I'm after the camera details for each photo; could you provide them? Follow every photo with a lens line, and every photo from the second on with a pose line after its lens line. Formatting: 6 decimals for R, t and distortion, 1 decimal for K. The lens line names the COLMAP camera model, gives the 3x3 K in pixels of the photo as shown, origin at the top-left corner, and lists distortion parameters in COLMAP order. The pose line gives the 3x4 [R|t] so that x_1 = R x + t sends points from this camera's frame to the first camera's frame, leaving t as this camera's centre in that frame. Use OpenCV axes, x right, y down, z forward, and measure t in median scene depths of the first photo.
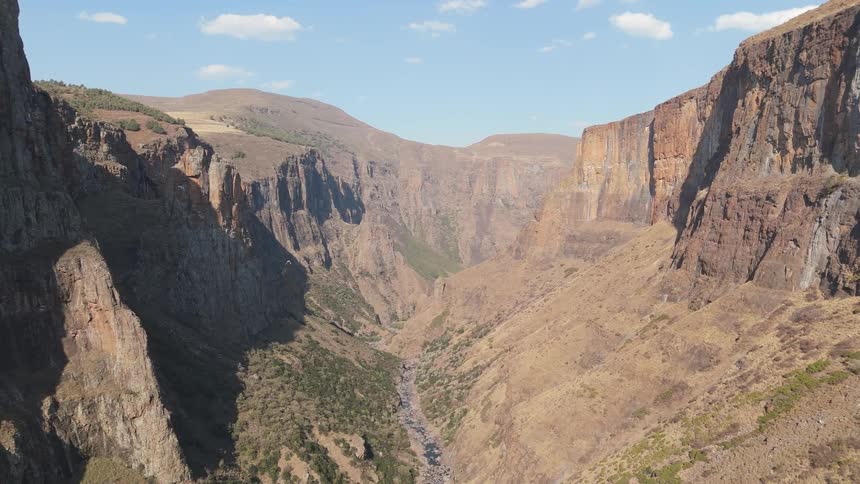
lens RADIAL K [[614.6, 0, 428.7], [0, 614.6, 224.9], [0, 0, 1]] dist [0.068553, -0.062234]
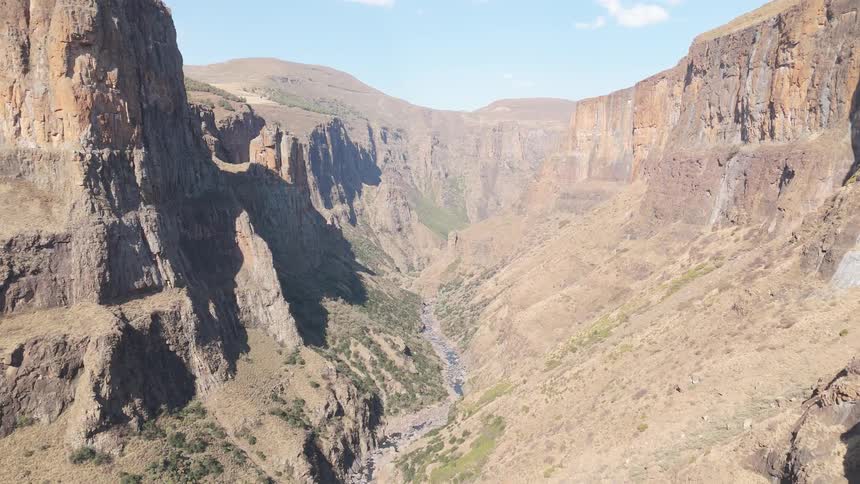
lens RADIAL K [[631.8, 0, 430.0], [0, 631.8, 242.0], [0, 0, 1]] dist [0.090119, -0.184152]
pose [[0.999987, -0.004196, -0.002982, -0.024768], [0.004429, 0.996552, 0.082854, 0.008399], [0.002624, -0.082866, 0.996557, -0.223470]]
